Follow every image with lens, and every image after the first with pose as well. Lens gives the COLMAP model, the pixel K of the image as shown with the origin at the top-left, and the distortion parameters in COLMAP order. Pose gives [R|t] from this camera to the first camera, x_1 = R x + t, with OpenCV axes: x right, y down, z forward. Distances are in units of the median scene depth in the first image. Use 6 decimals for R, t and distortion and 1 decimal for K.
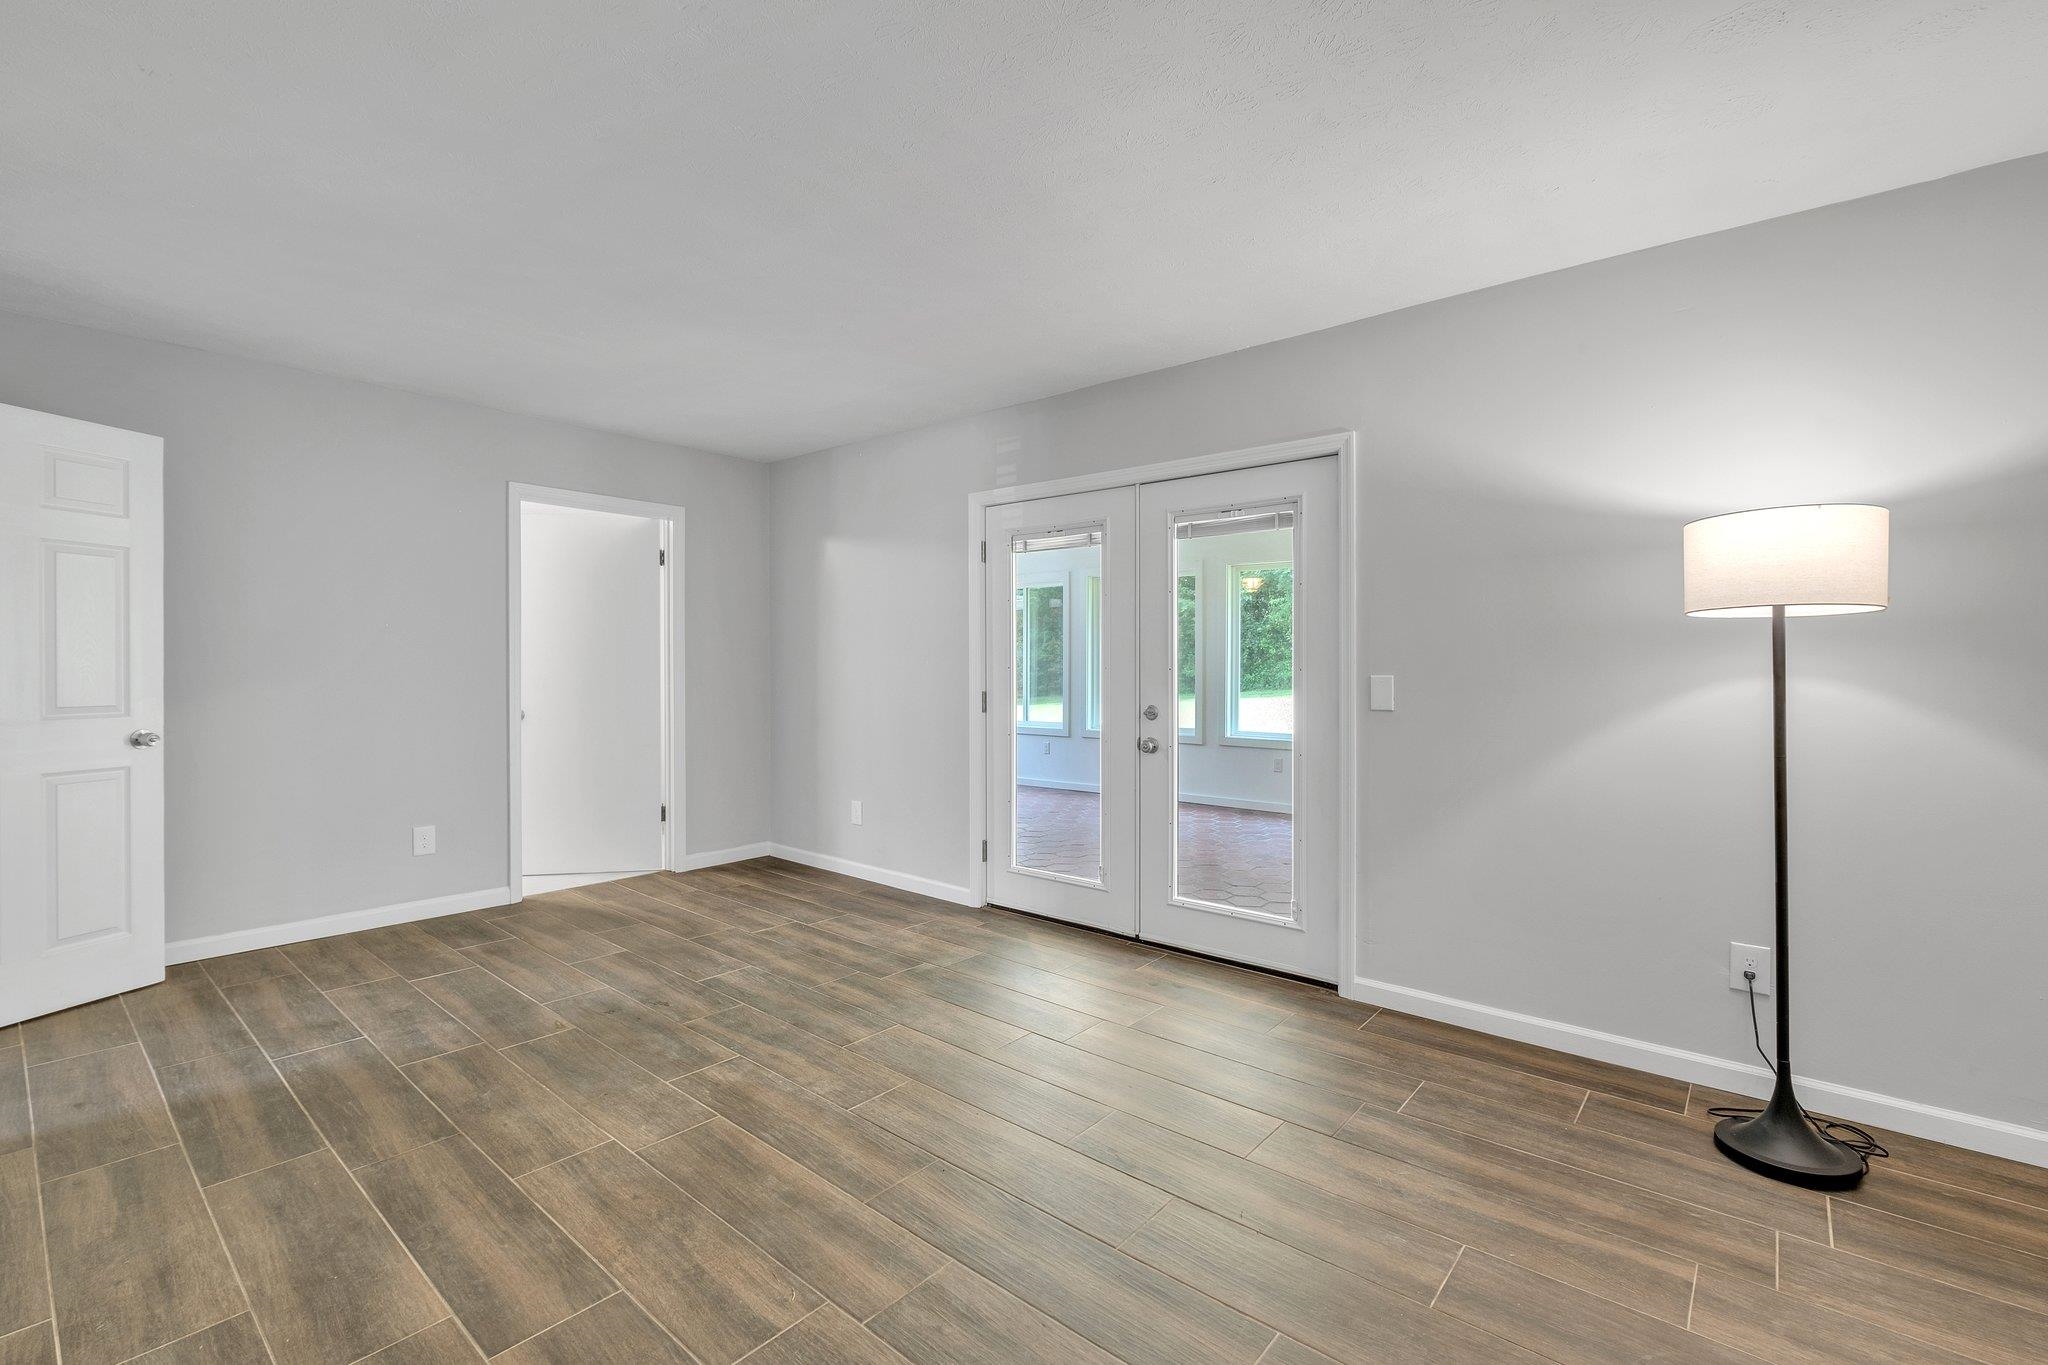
lens RADIAL K [[910.7, 0, 1024.0], [0, 910.7, 671.4], [0, 0, 1]] dist [-0.004950, 0.000089]
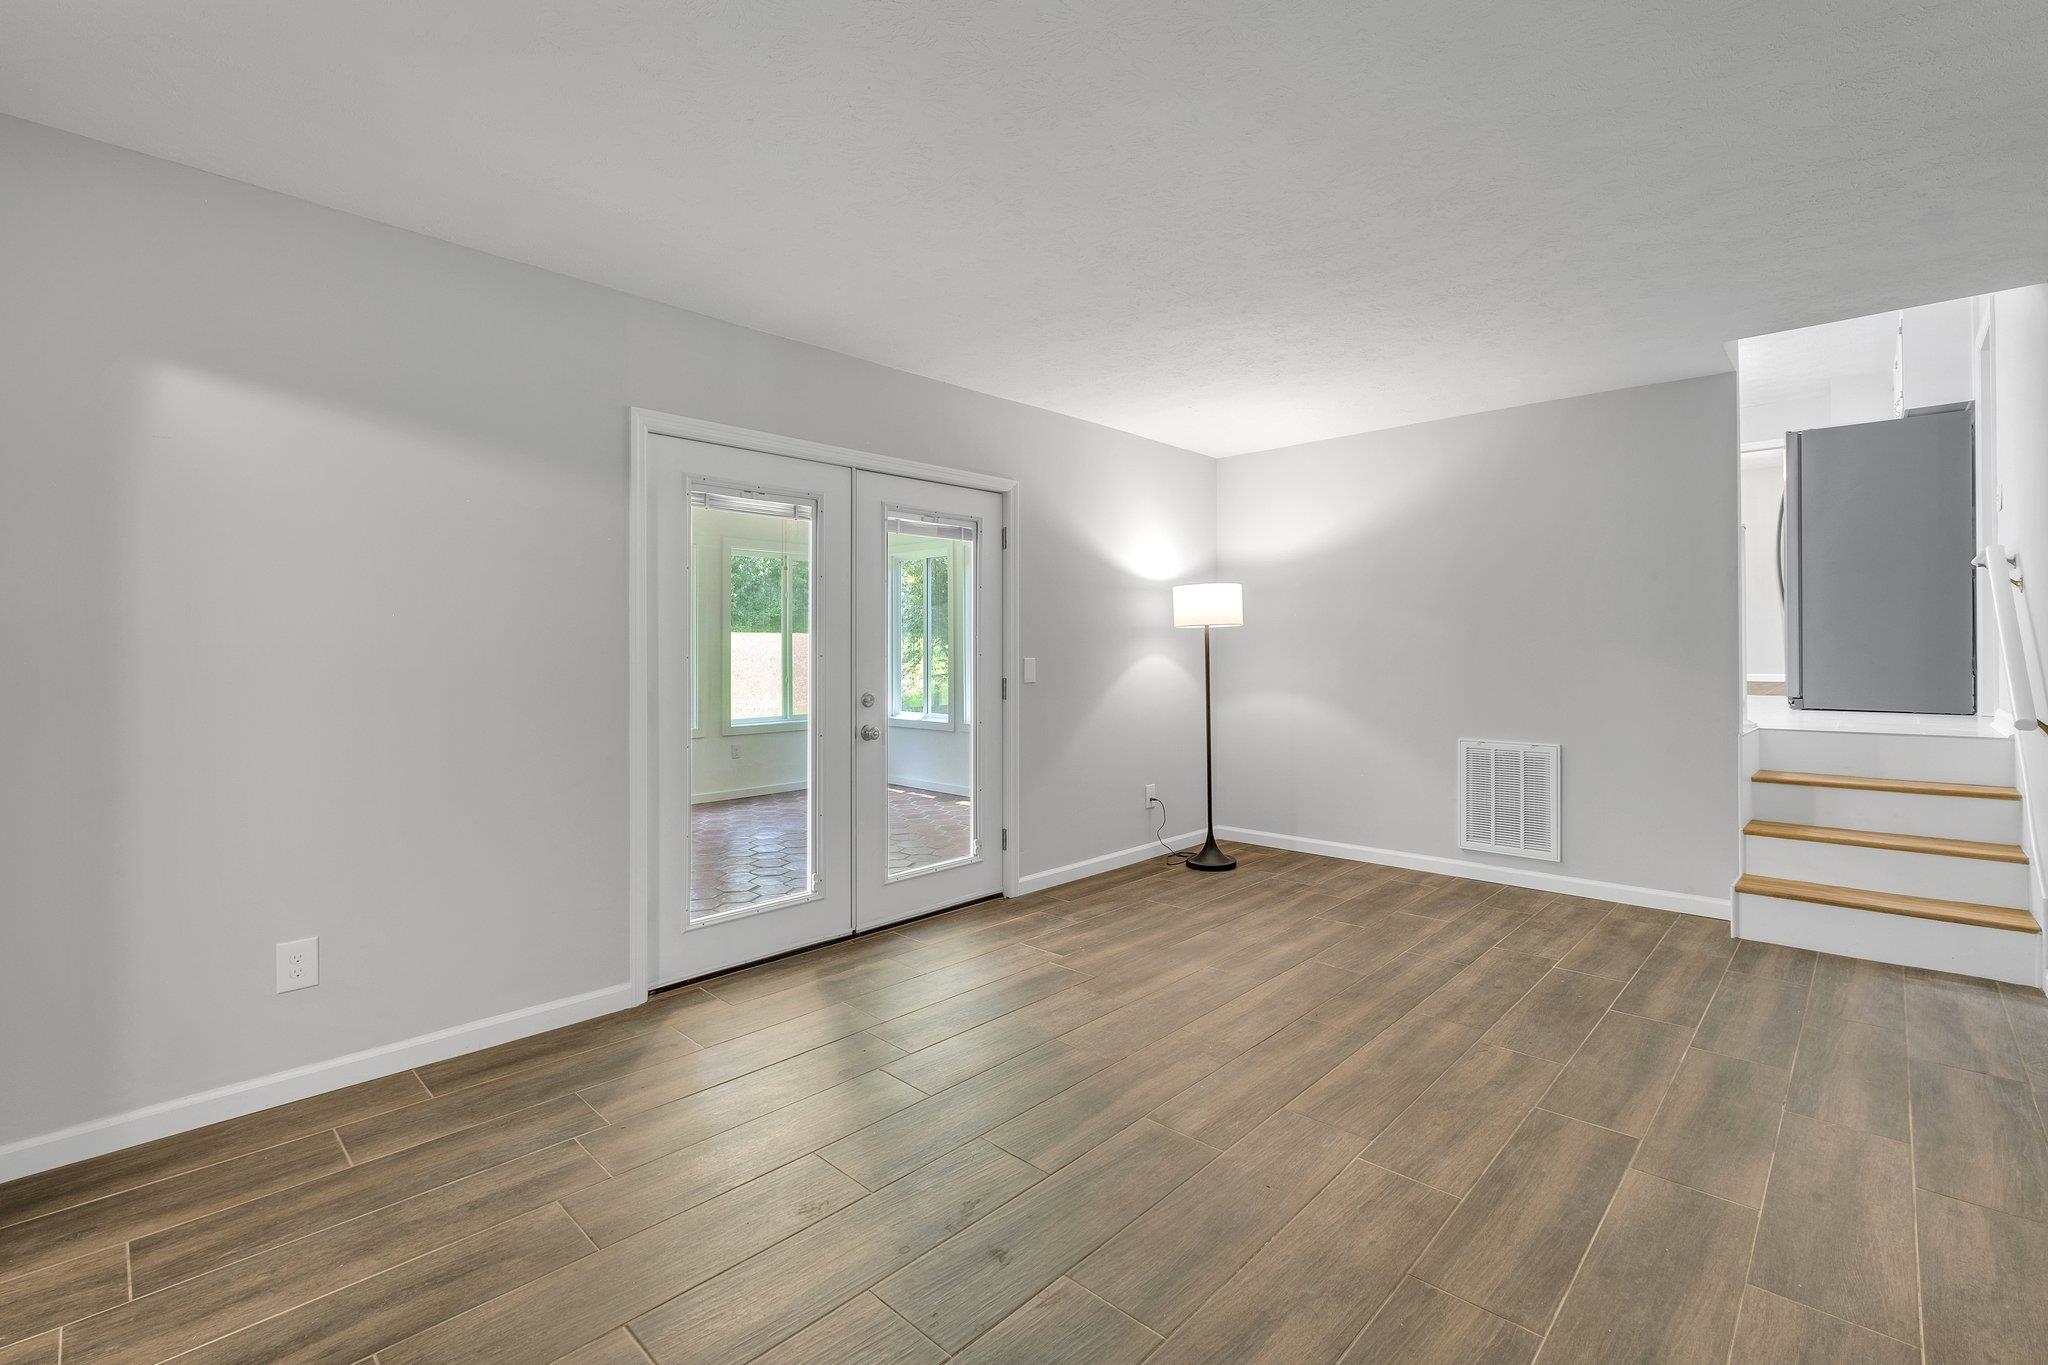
lens RADIAL K [[910.7, 0, 1025.1], [0, 910.7, 644.7], [0, 0, 1]] dist [-0.004950, 0.000089]
pose [[0.043398, 0.001054, 0.999057, -1.245055], [0.010159, 0.999947, -0.001496, -0.018097], [-0.999006, 0.010214, 0.043385, 1.145871]]
